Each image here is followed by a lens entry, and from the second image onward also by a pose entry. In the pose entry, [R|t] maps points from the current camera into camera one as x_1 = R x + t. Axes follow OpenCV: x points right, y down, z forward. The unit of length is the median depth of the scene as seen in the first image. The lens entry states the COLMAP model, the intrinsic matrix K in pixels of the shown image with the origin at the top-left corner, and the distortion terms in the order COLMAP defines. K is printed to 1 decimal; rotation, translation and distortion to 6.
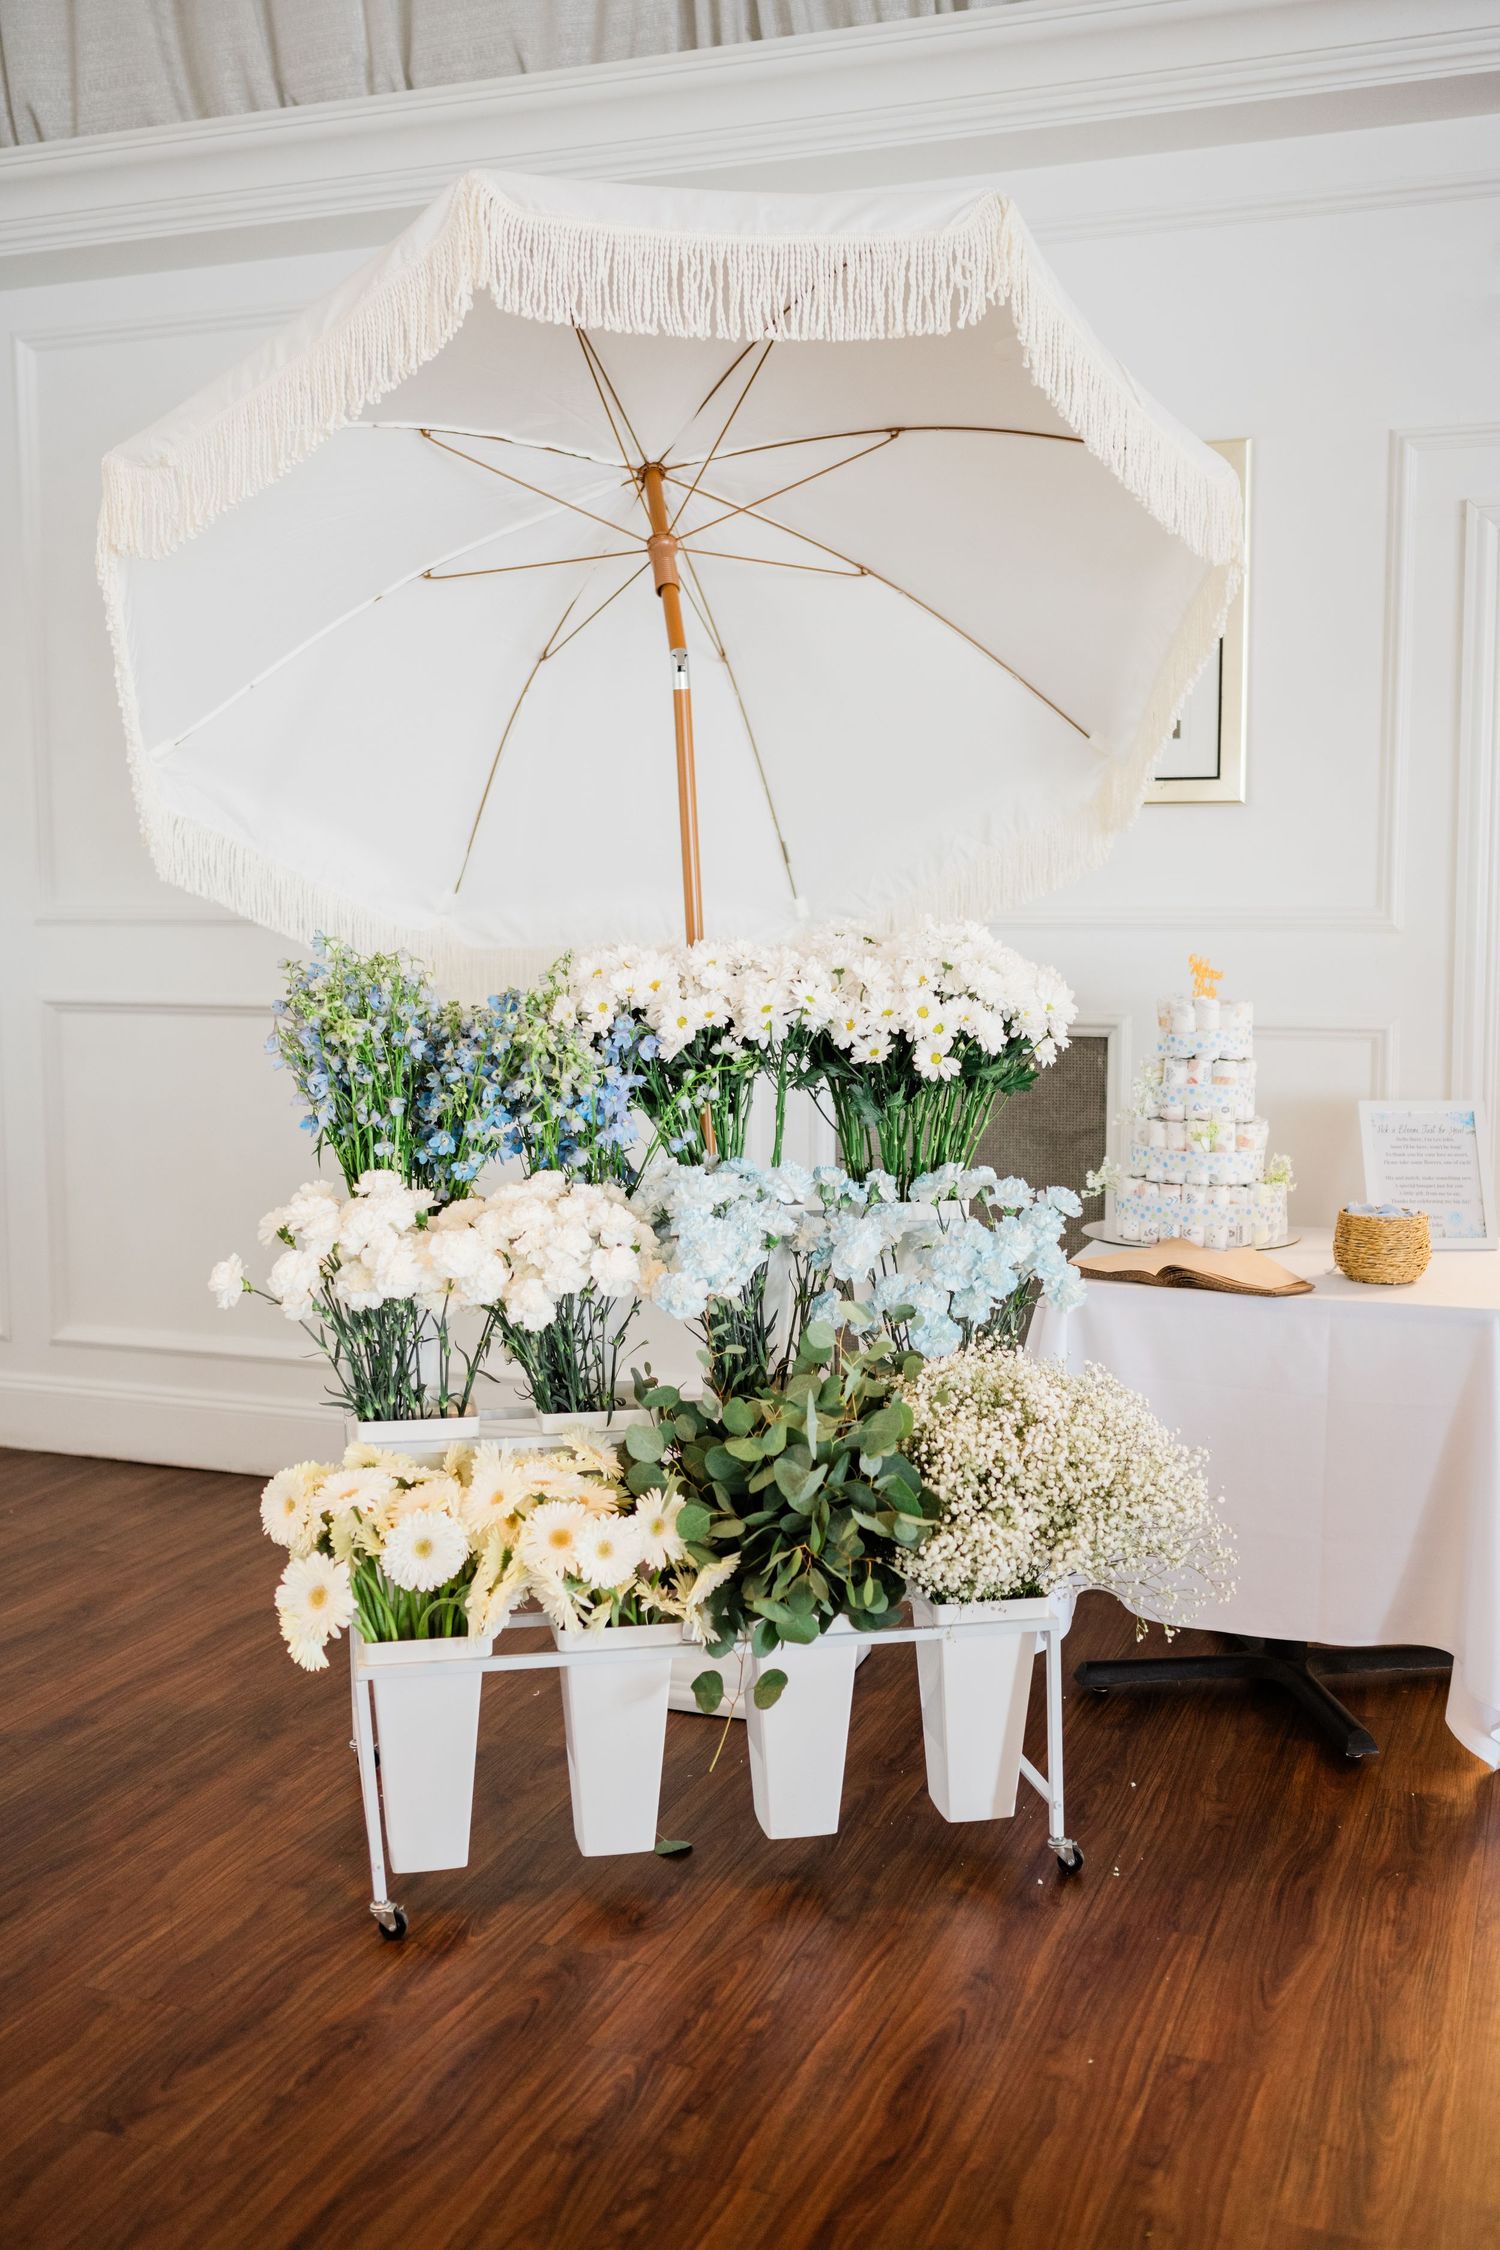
lens RADIAL K [[2220.9, 0, 754.5], [0, 2220.9, 1124.6], [0, 0, 1]] dist [0.033336, 0.000000]
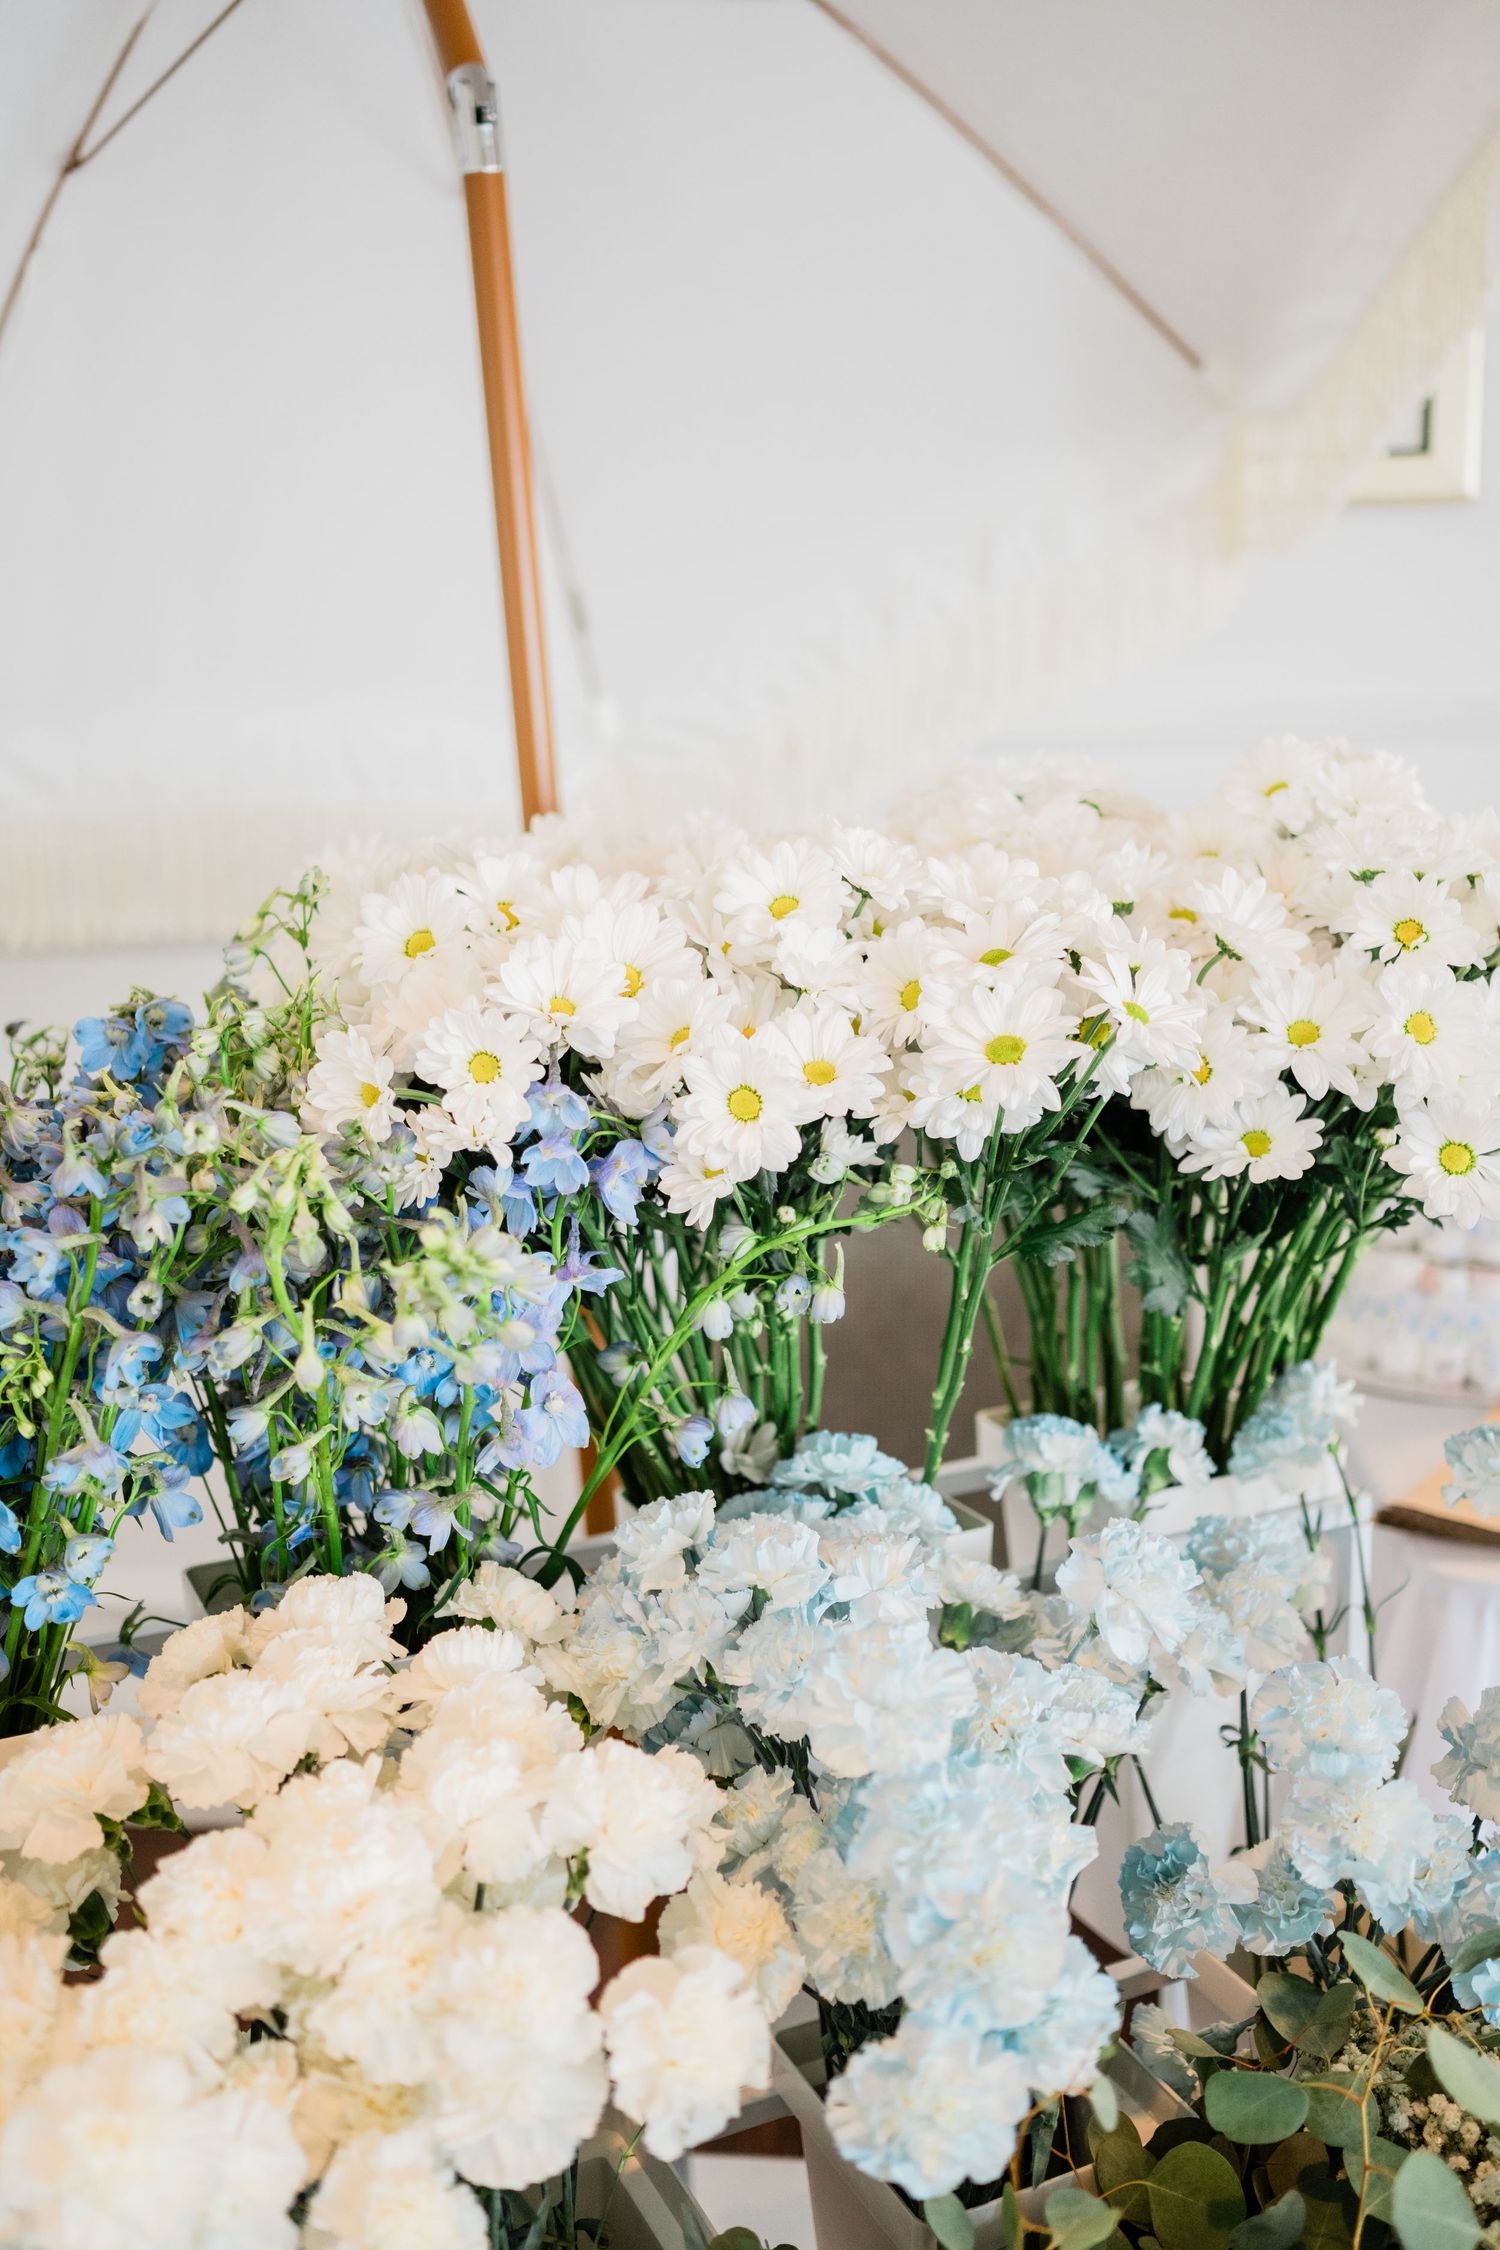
lens RADIAL K [[2162.1, 0, 751.8], [0, 2162.1, 1129.3], [0, 0, 1]] dist [0.009669, 0.000000]
pose [[0.968509, -0.069693, 0.239024, -0.104319], [0.046158, 0.993642, 0.102690, -0.073061], [-0.244661, -0.088423, 0.965568, 0.689698]]
